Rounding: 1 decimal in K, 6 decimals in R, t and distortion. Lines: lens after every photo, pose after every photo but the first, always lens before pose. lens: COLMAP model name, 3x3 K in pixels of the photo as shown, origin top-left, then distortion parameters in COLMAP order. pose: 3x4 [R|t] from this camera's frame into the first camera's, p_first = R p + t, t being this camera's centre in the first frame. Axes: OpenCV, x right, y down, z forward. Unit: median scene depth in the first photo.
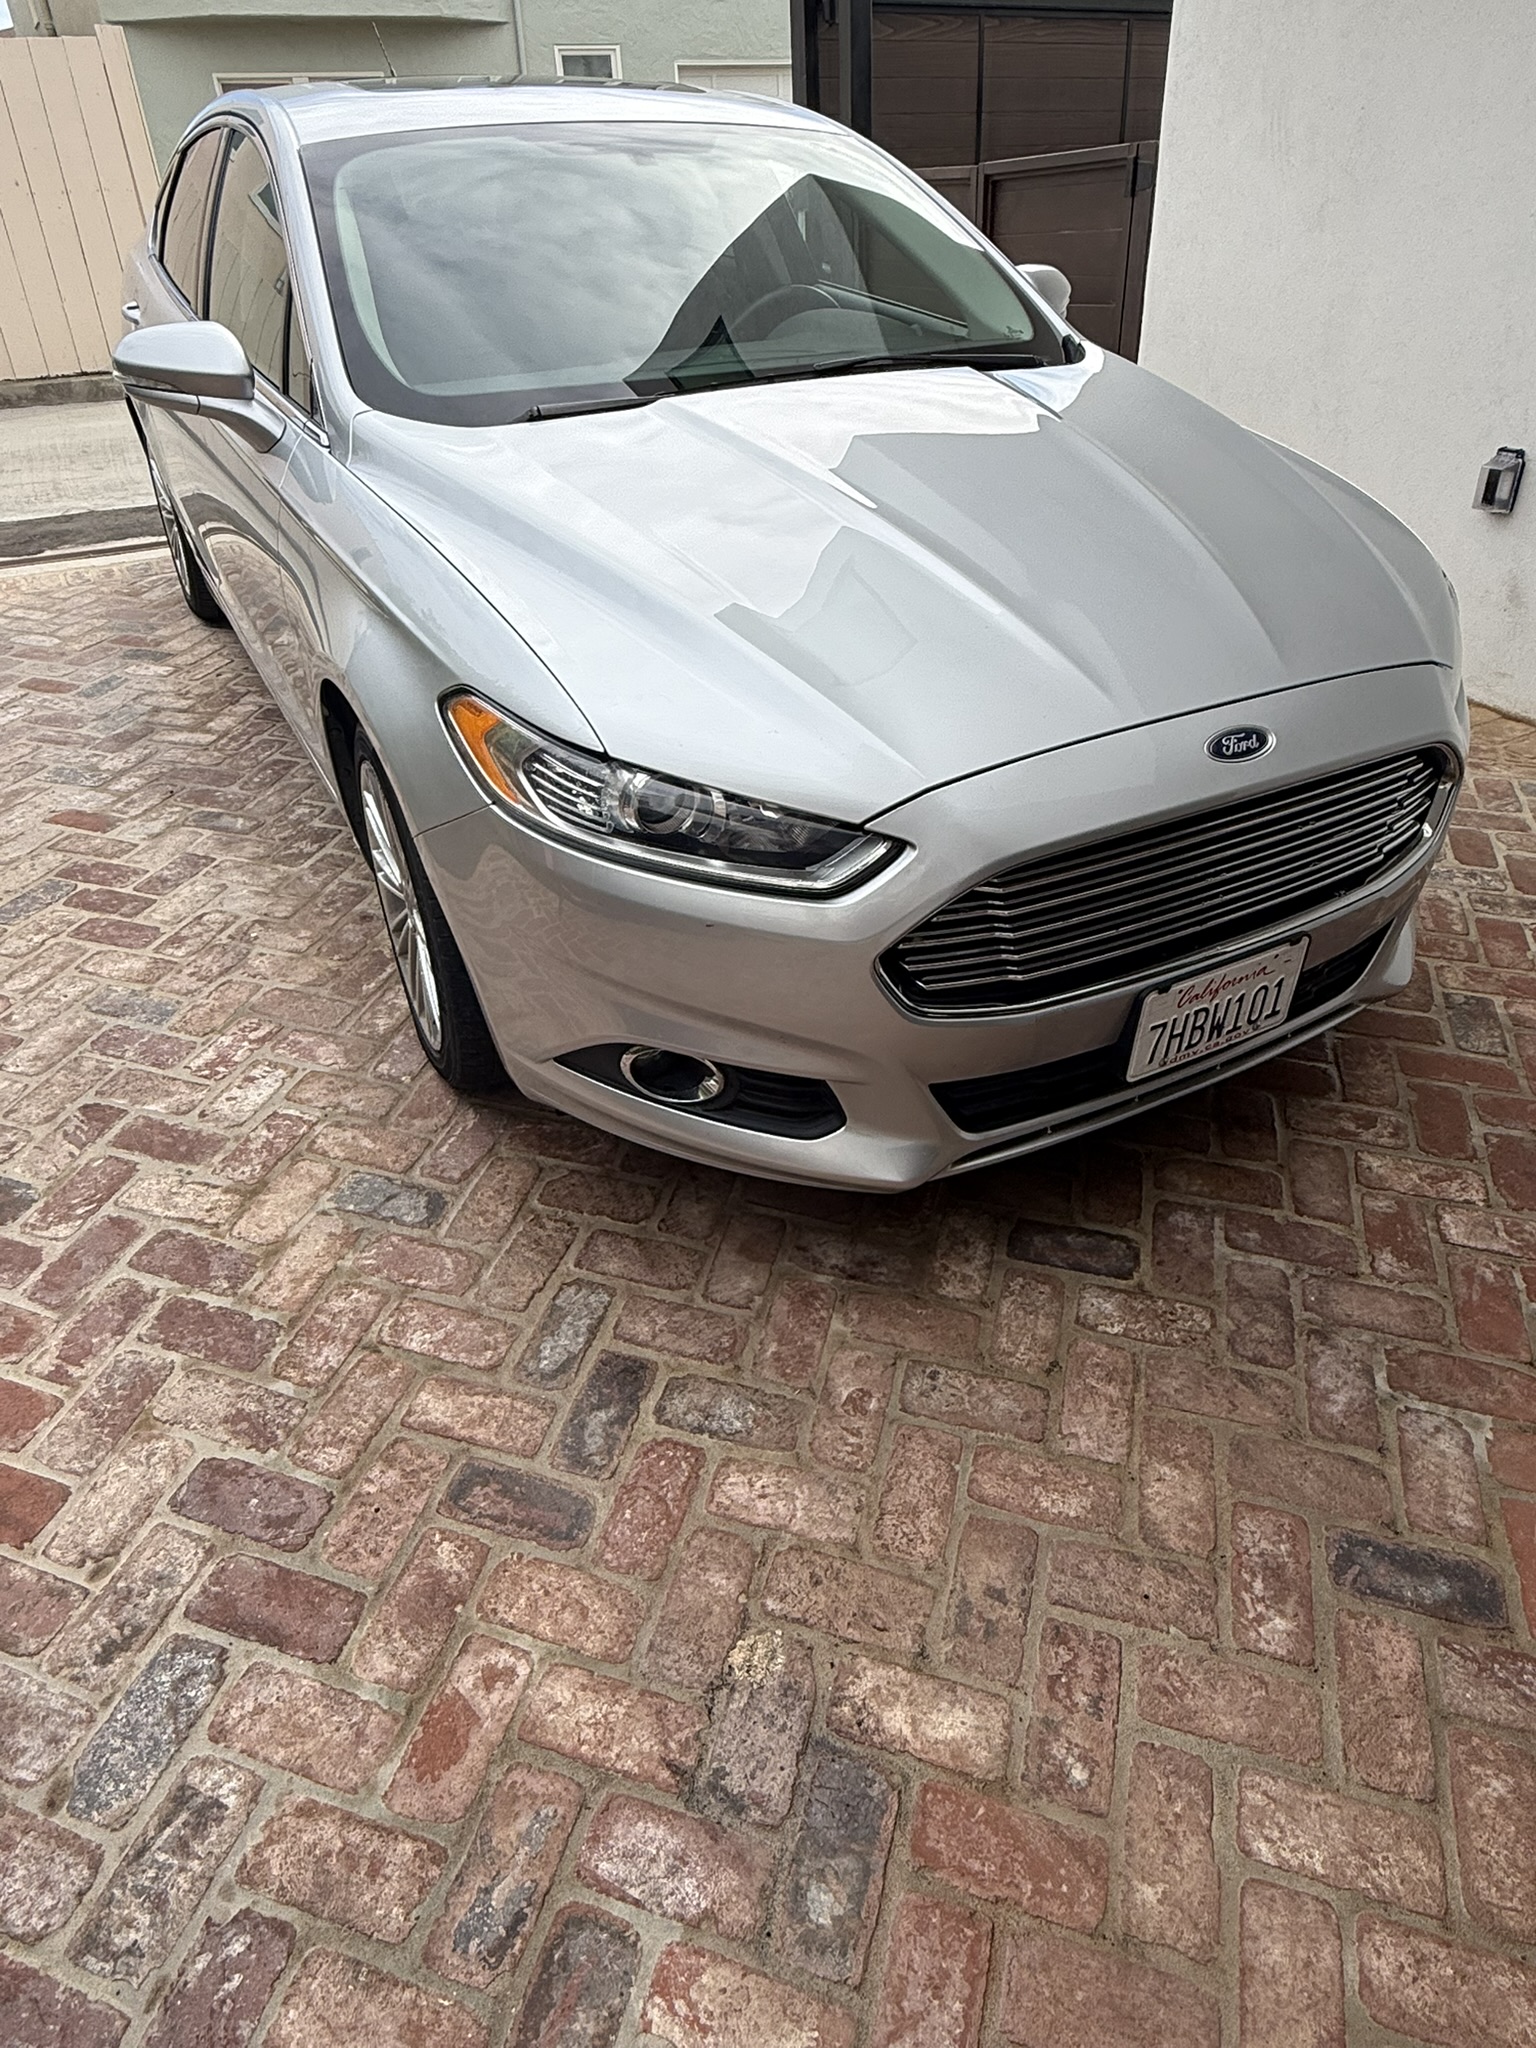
lens RADIAL K [[1271.1, 0, 761.0], [0, 1271.1, 997.0], [0, 0, 1]] dist [0.000467, 0.000035]
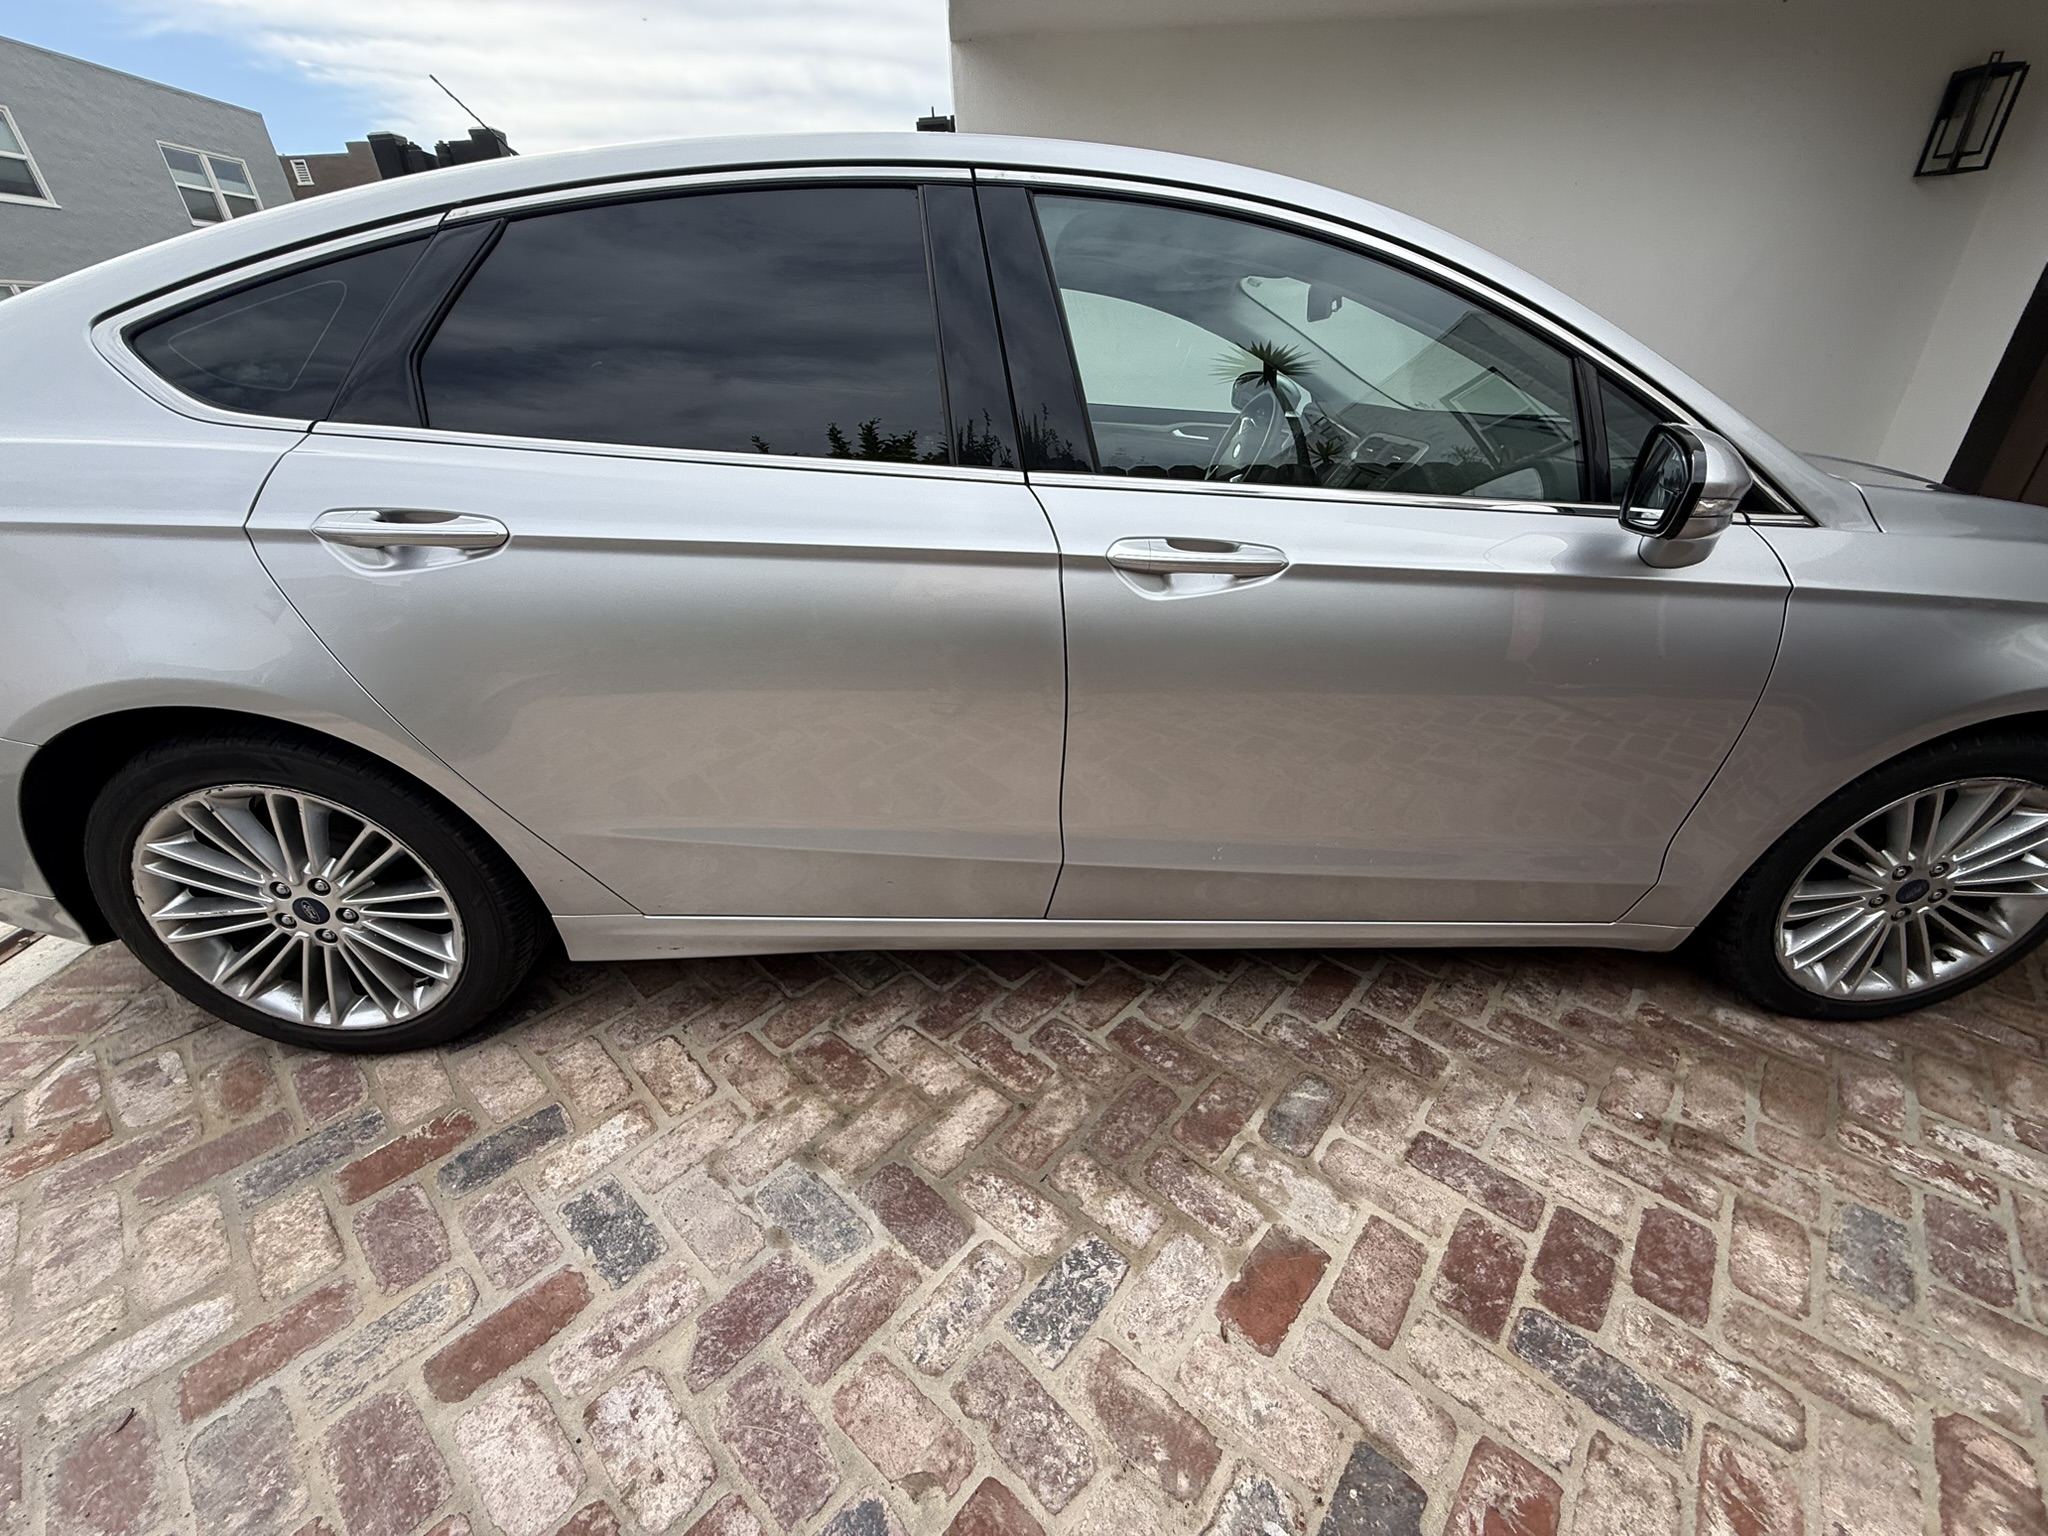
lens RADIAL K [[815.9, 0, 1024.0], [0, 815.9, 768.0], [0, 0, 1]] dist [0.001931, -0.000526]
pose [[0.433209, -0.408594, 0.803356, -1.329692], [0.502286, 0.849538, 0.161226, -0.775863], [-0.748357, 0.333670, 0.573259, 1.341465]]
